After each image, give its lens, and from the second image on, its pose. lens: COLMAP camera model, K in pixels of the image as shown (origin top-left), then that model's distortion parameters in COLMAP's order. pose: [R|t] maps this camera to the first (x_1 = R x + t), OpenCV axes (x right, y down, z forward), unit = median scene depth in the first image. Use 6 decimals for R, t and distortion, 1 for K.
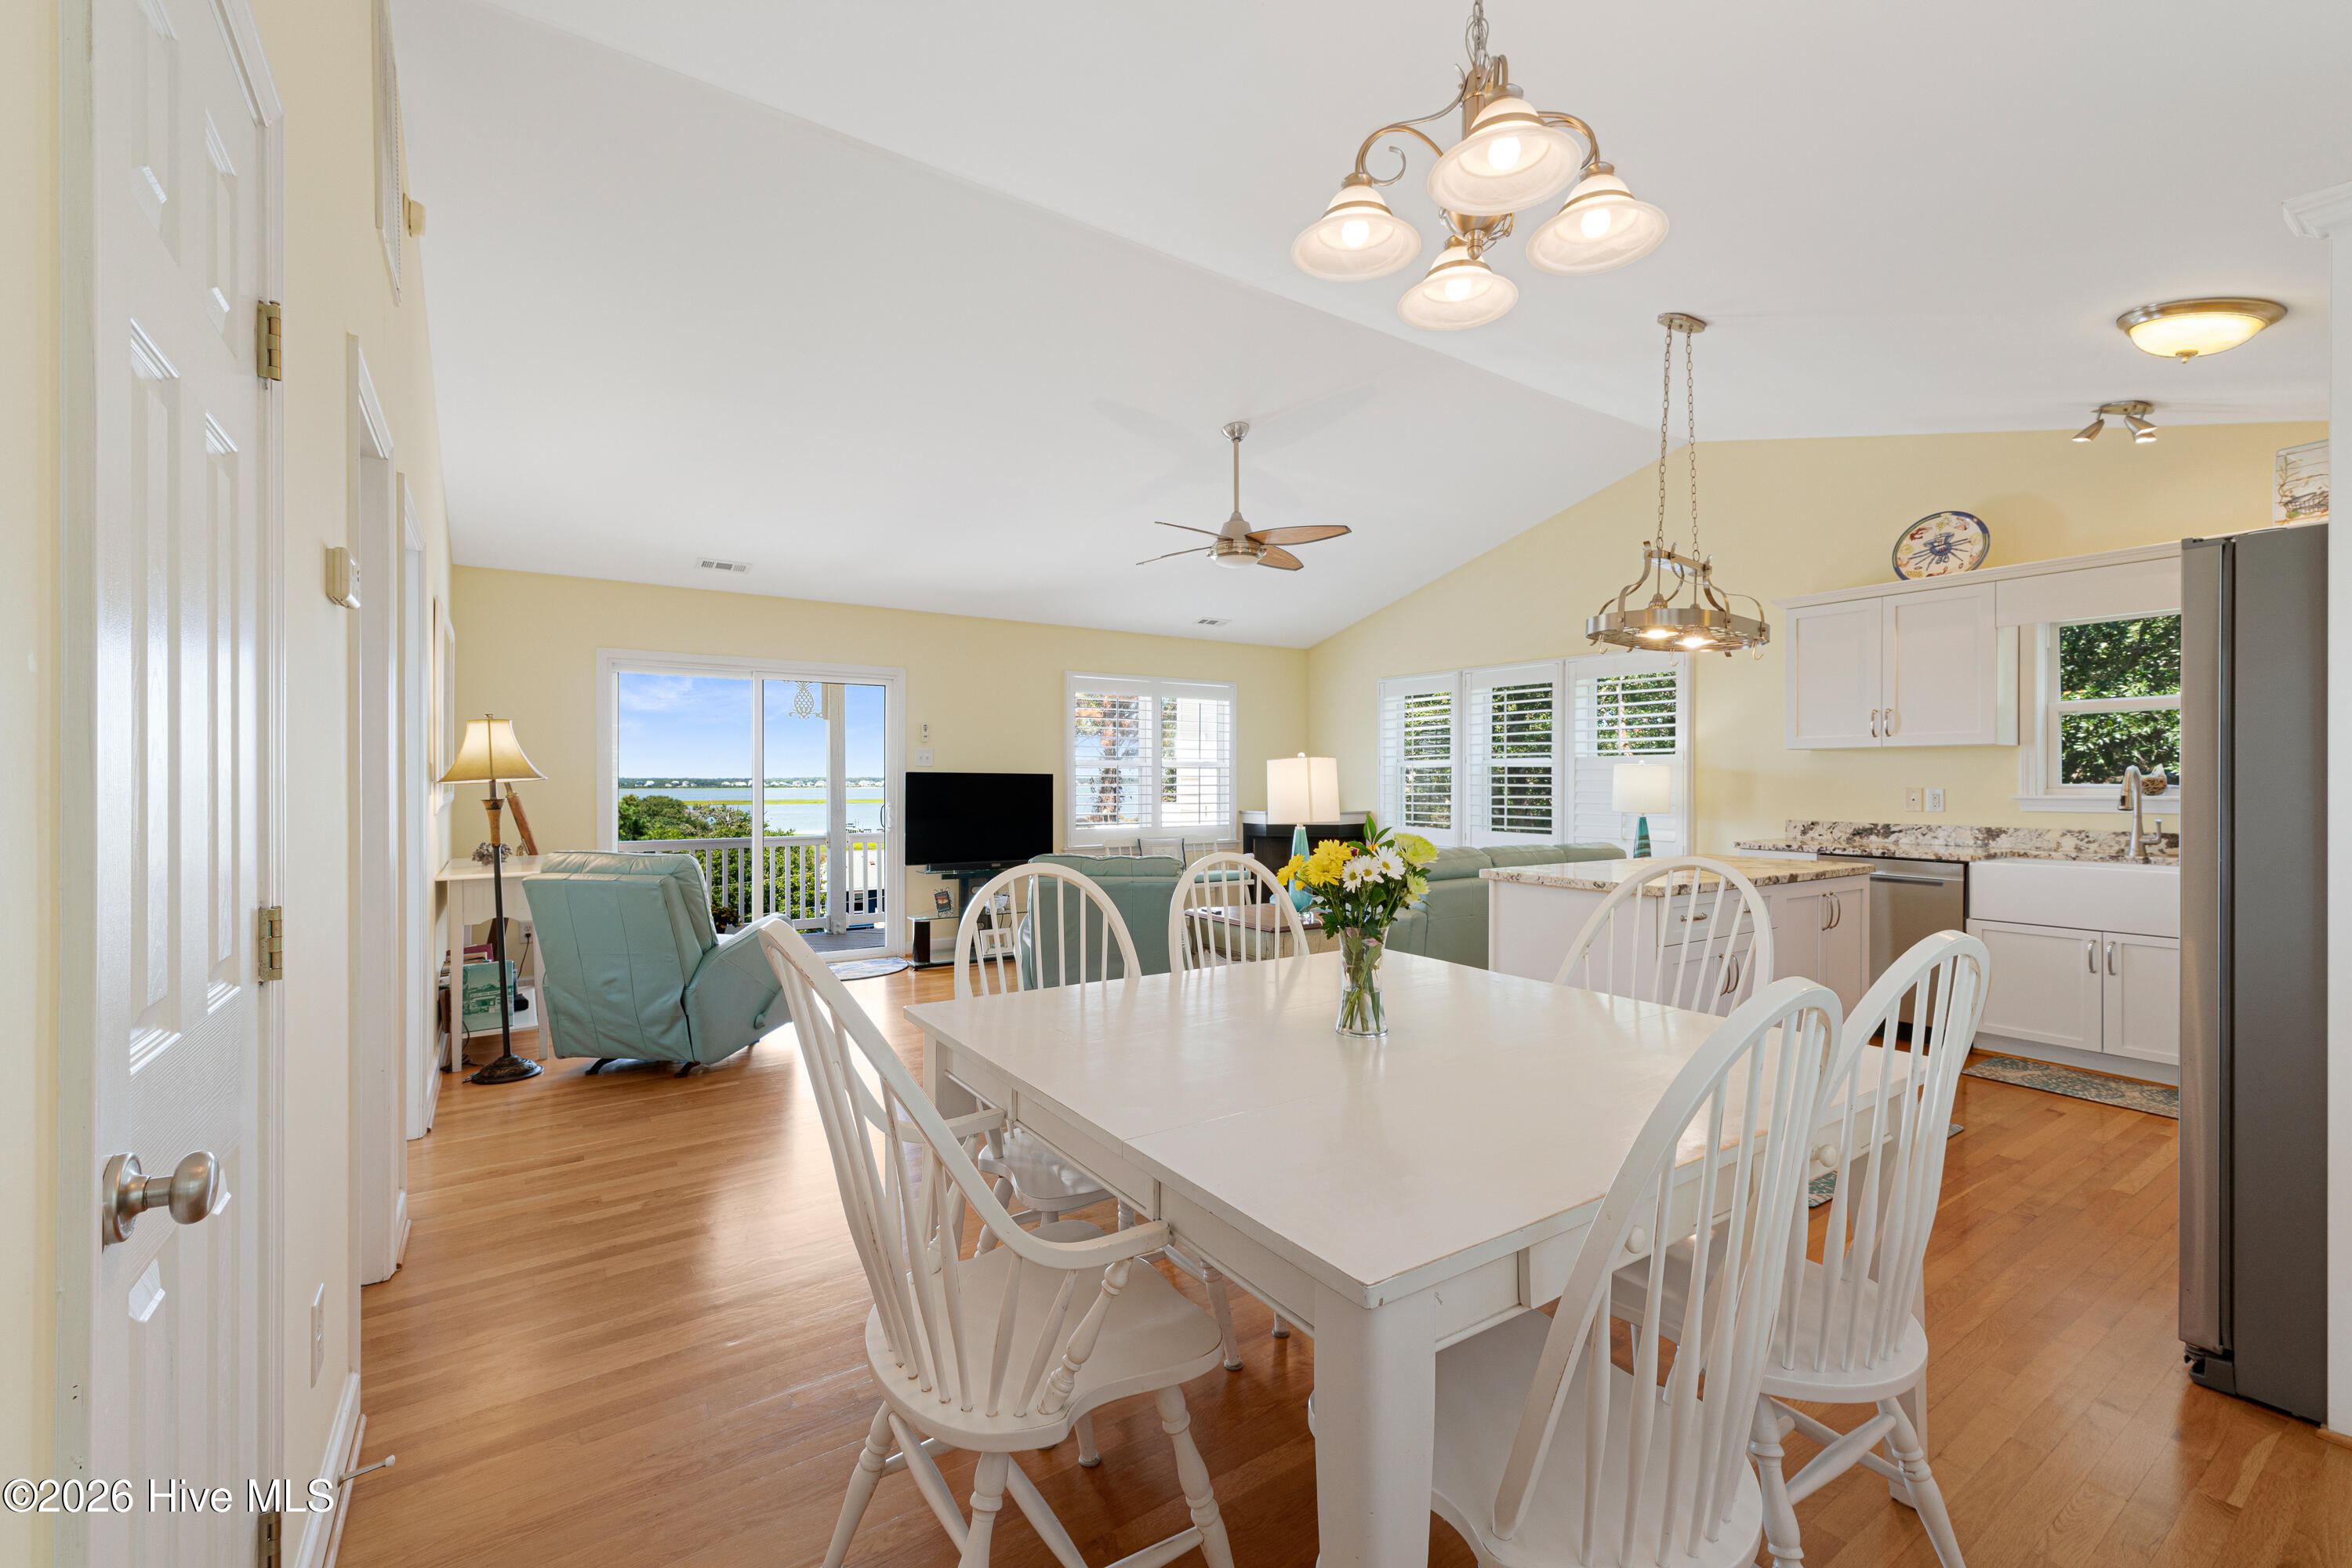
lens RADIAL K [[989.6, 0, 1174.0], [0, 989.6, 776.8], [0, 0, 1]] dist [0.000434, 0.001454]
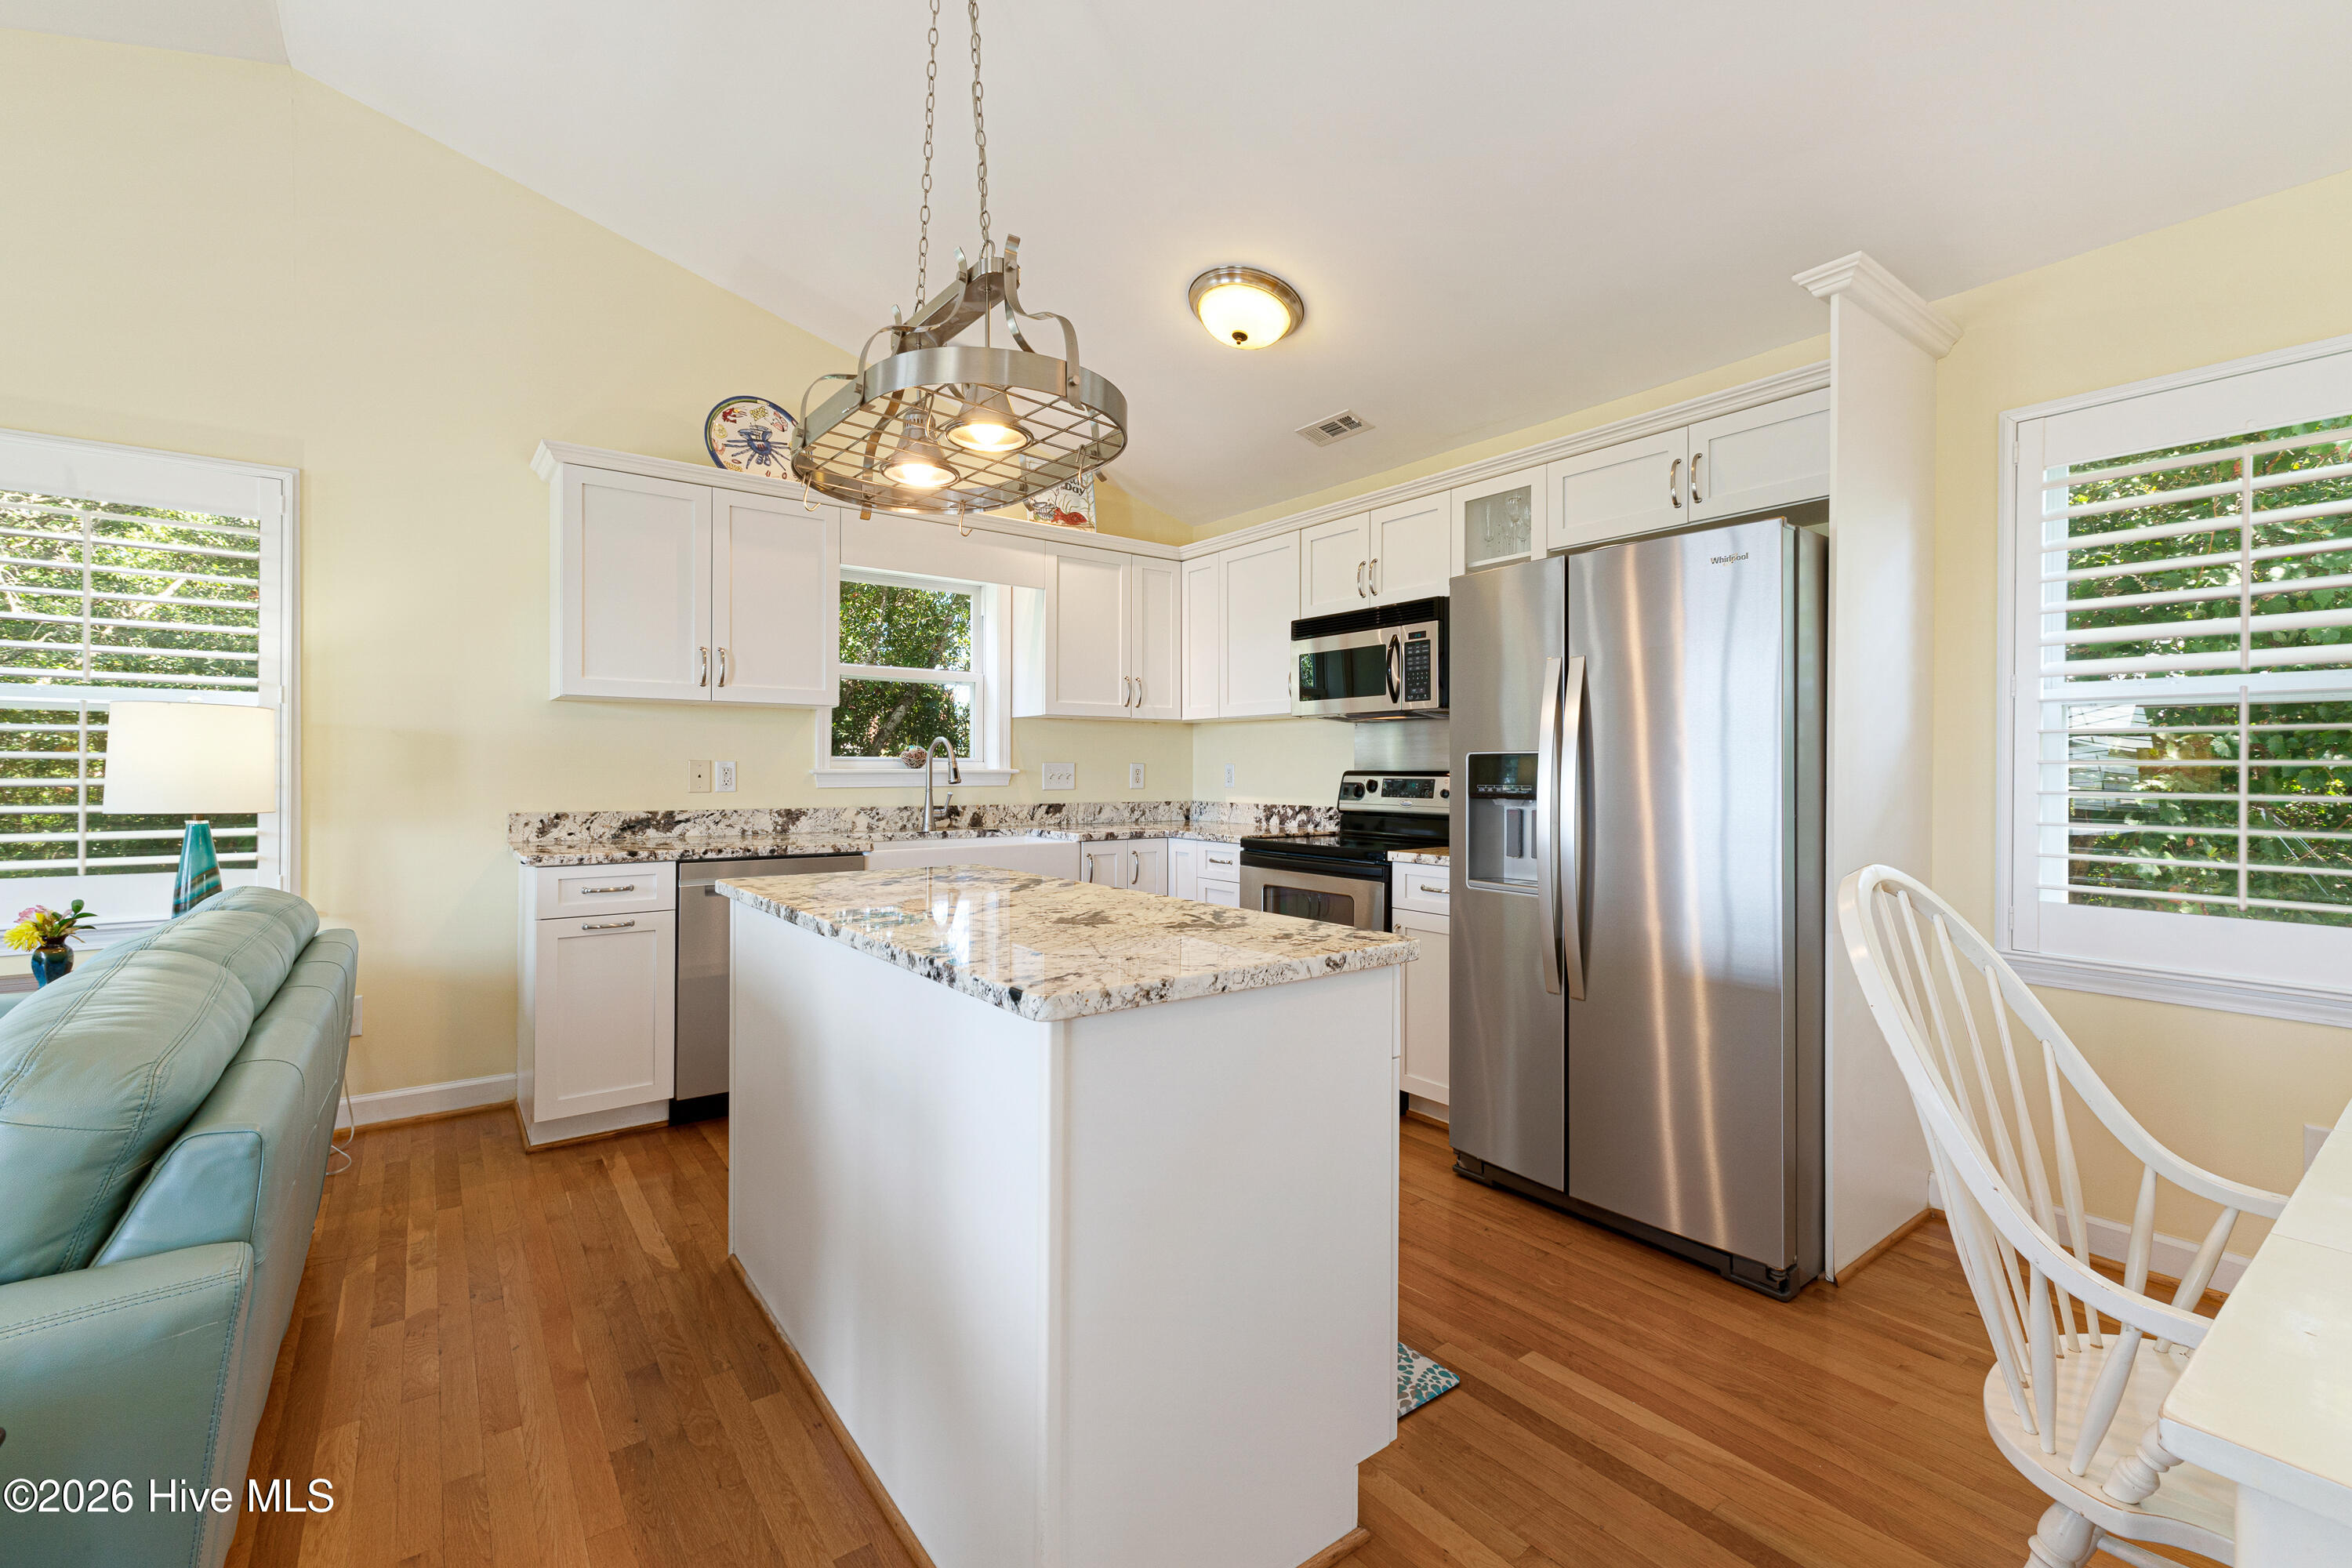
lens RADIAL K [[989.6, 0, 1162.1], [0, 989.6, 775.2], [0, 0, 1]] dist [0.000434, 0.001454]
pose [[-0.048190, -0.018707, 0.998663, -0.002412], [-0.015319, 0.999721, 0.017988, 0.003945], [-0.998721, -0.014432, -0.048463, 0.709784]]
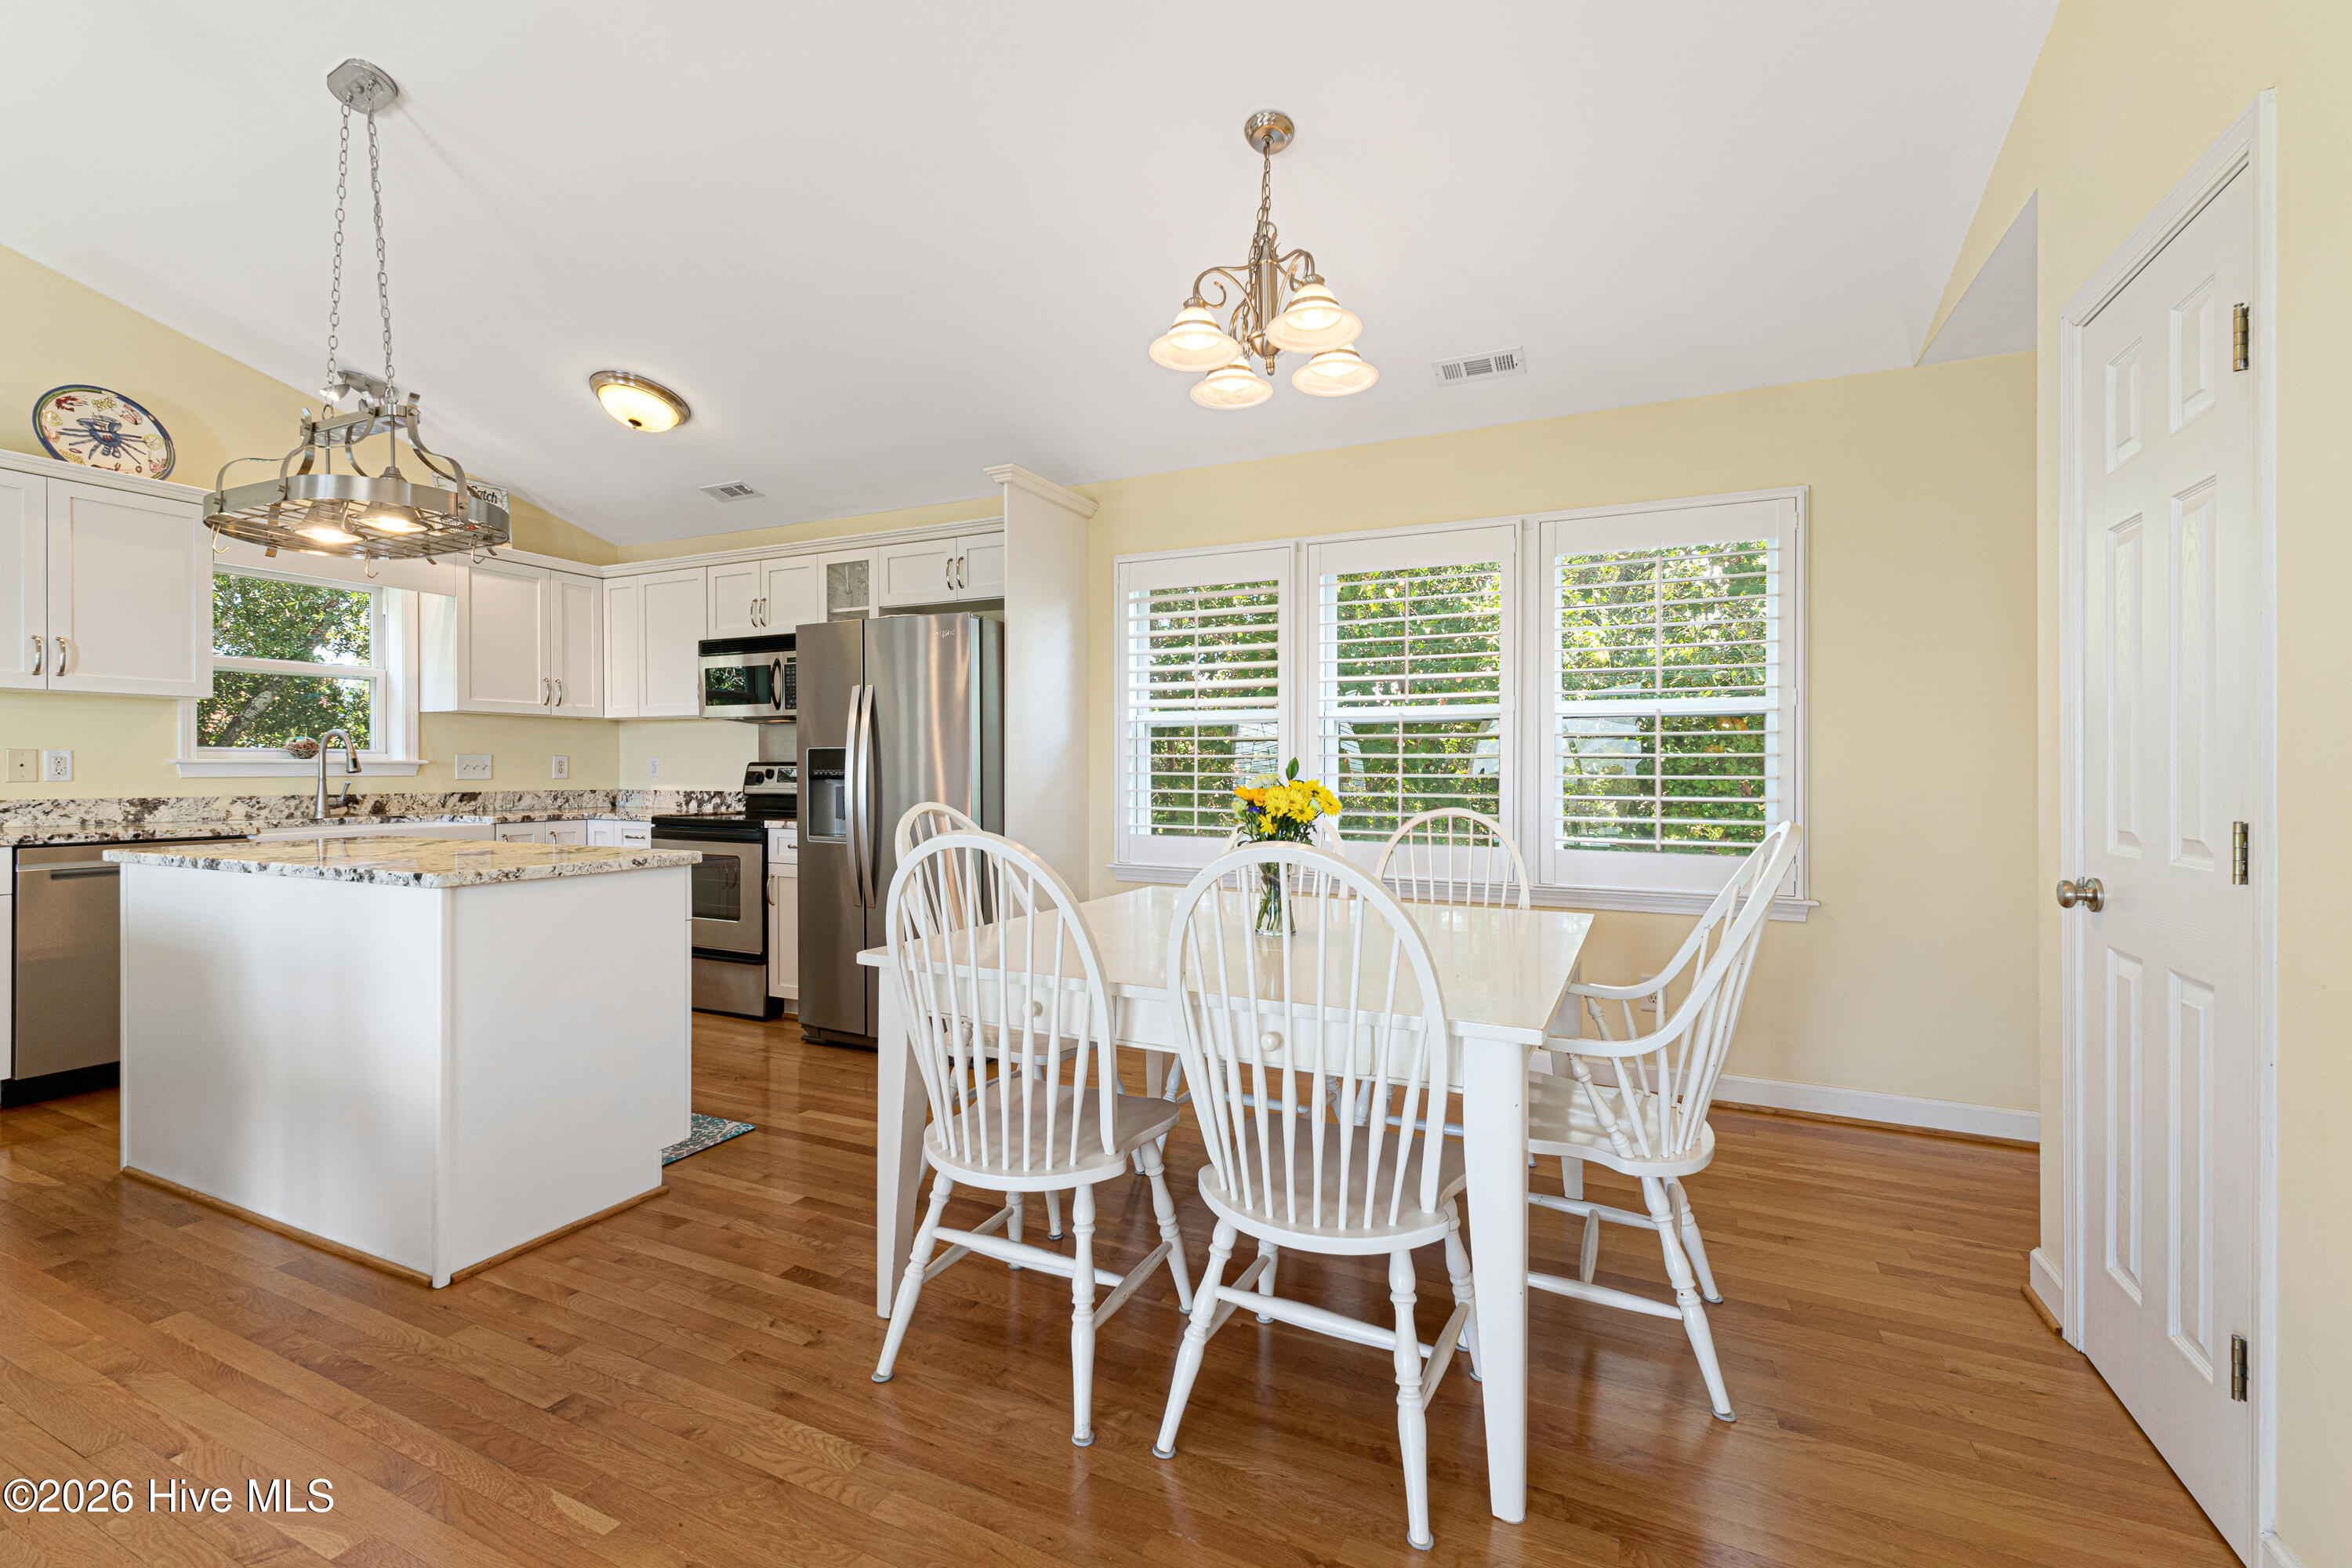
lens RADIAL K [[989.6, 0, 1161.0], [0, 989.6, 776.6], [0, 0, 1]] dist [0.000434, 0.001454]
pose [[-0.512072, -0.021370, 0.858676, -0.298343], [-0.019143, 0.999726, 0.013465, 0.005860], [-0.858729, -0.009543, -0.512341, 0.676261]]
